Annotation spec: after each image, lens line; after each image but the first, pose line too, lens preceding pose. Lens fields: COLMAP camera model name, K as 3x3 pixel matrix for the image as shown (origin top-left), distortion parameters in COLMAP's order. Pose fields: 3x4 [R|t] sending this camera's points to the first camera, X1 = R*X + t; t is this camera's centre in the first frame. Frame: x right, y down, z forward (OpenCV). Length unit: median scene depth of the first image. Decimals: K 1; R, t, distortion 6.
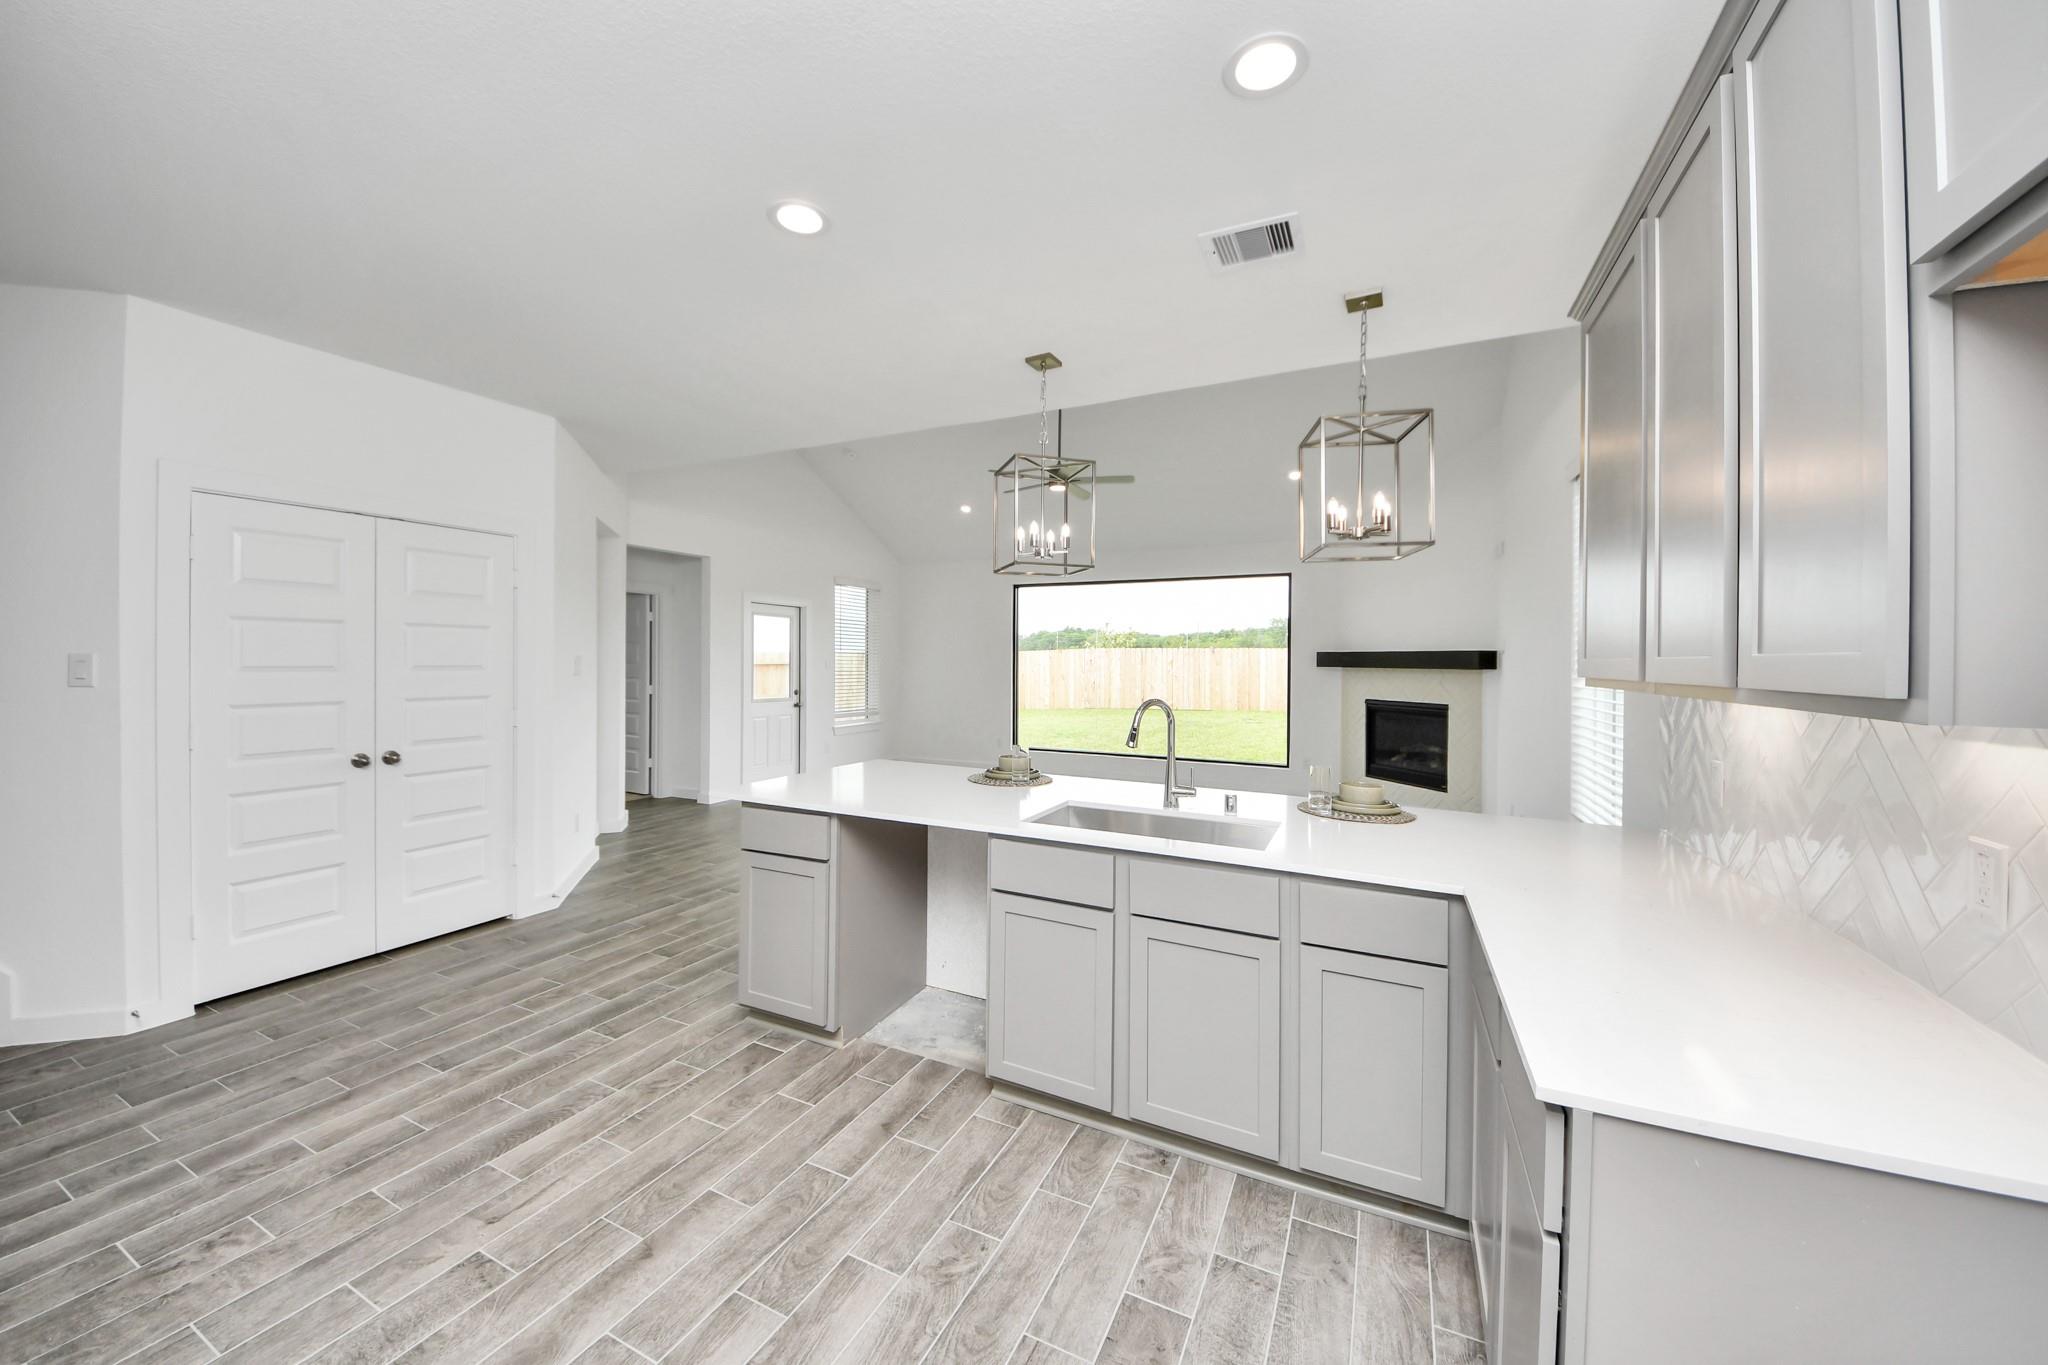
lens RADIAL K [[740.1, 0, 1024.8], [0, 740.1, 661.2], [0, 0, 1]] dist [0.011654, -0.010903]
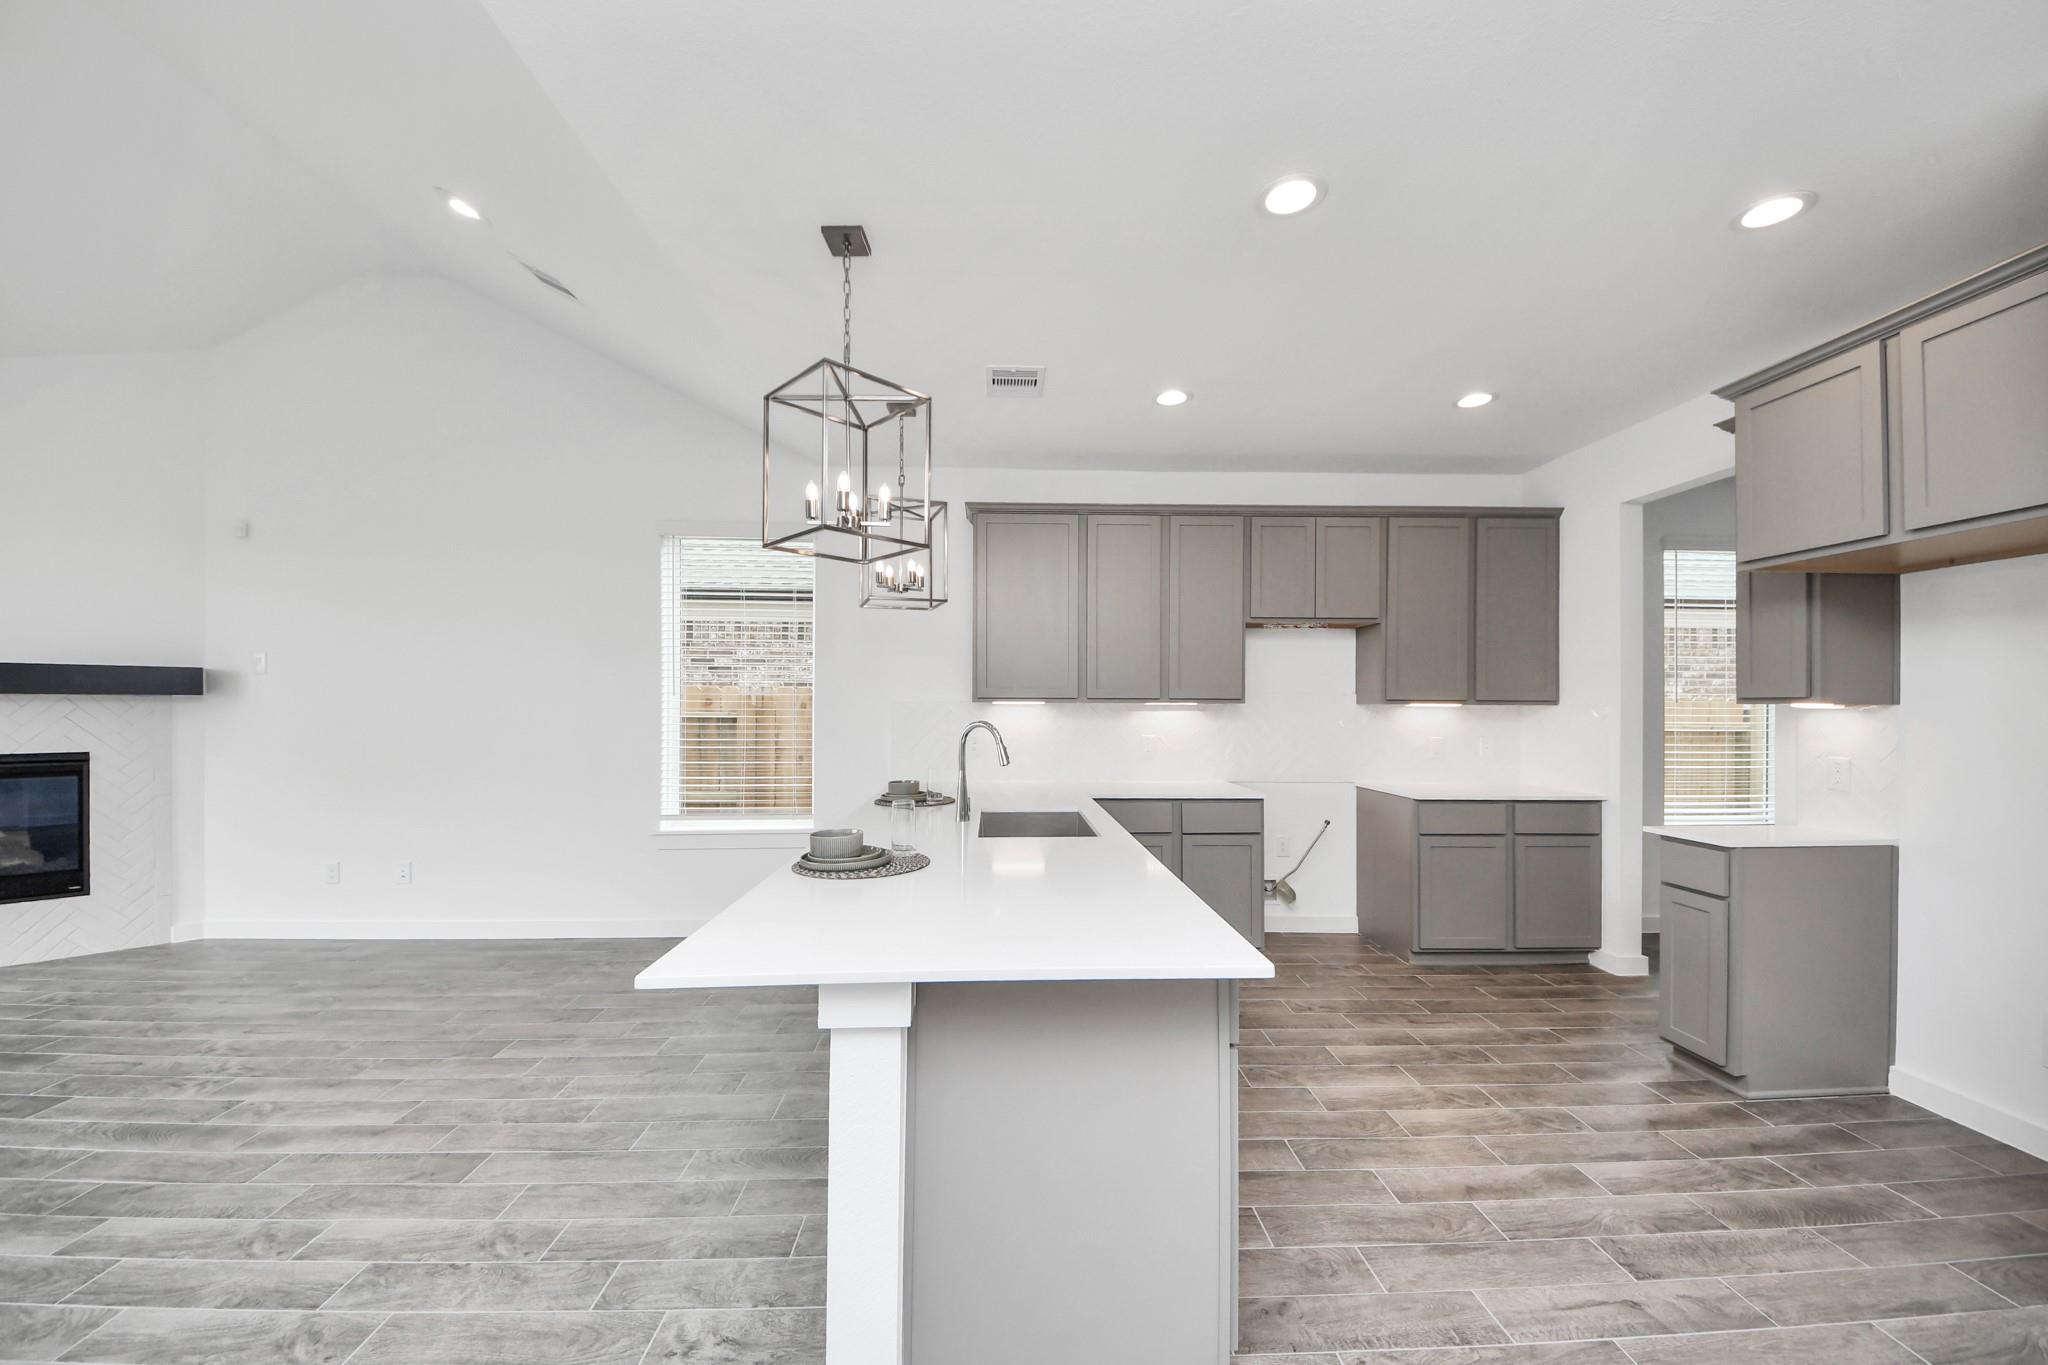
lens RADIAL K [[759.3, 0, 1024.1], [0, 759.3, 699.0], [0, 0, 1]] dist [0.015391, -0.014112]
pose [[-0.470451, -0.008870, 0.882381, -0.954570], [-0.004992, 0.999960, 0.007390, 0.014329], [-0.882412, -0.000928, -0.470477, 1.694991]]
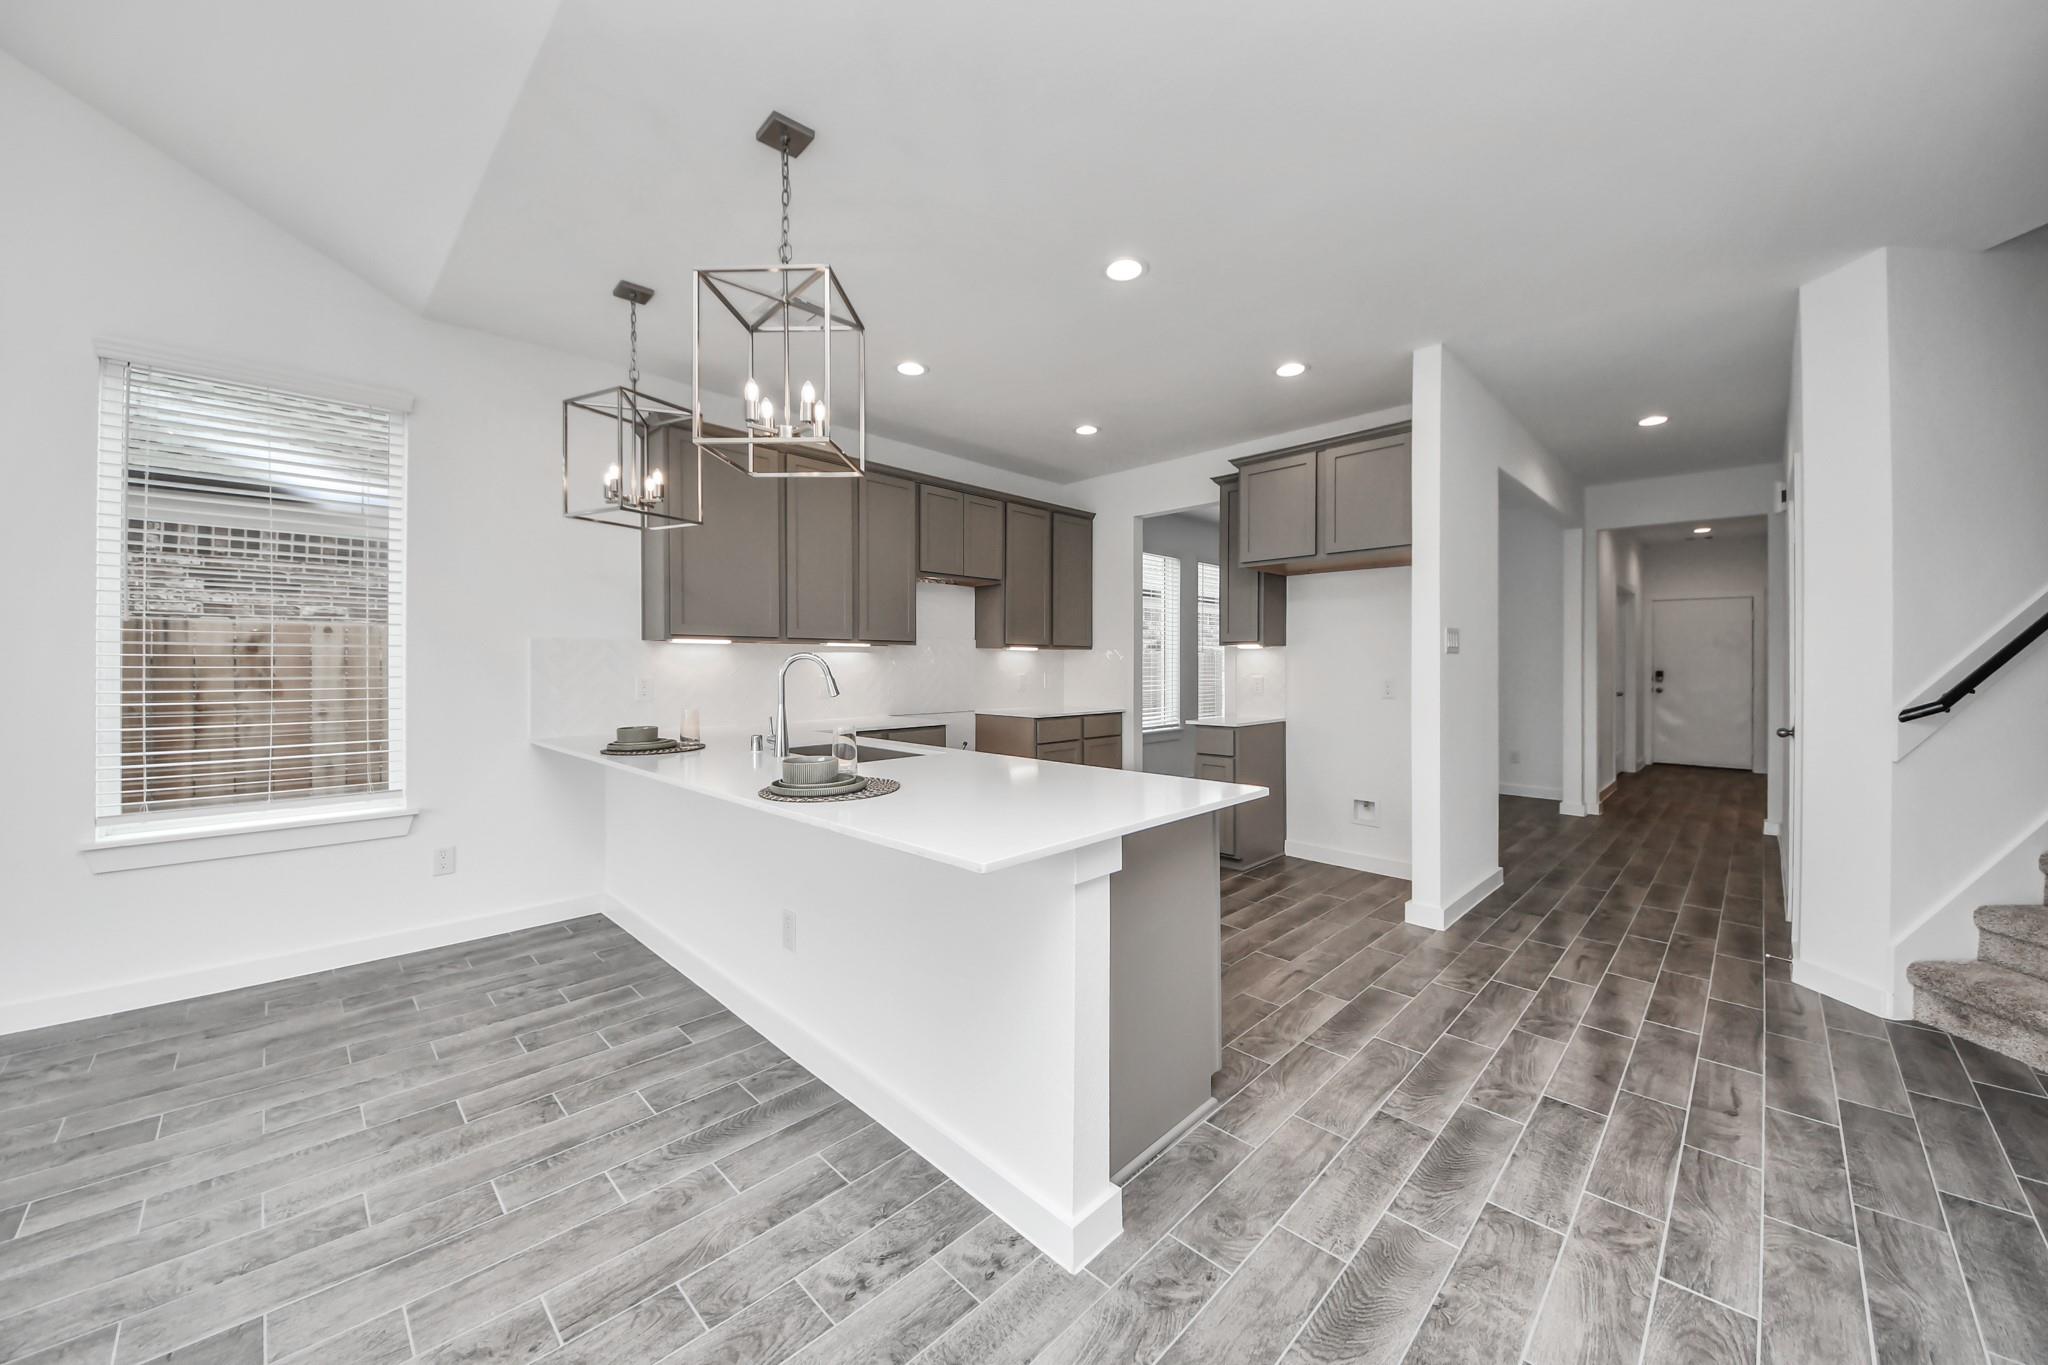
lens RADIAL K [[740.1, 0, 1024.8], [0, 740.1, 661.2], [0, 0, 1]] dist [0.011654, -0.010903]
pose [[-0.946790, -0.012865, 0.321596, -0.539745], [-0.011413, 0.999914, 0.006403, 0.063122], [-0.321650, 0.002392, -0.946855, 2.210137]]
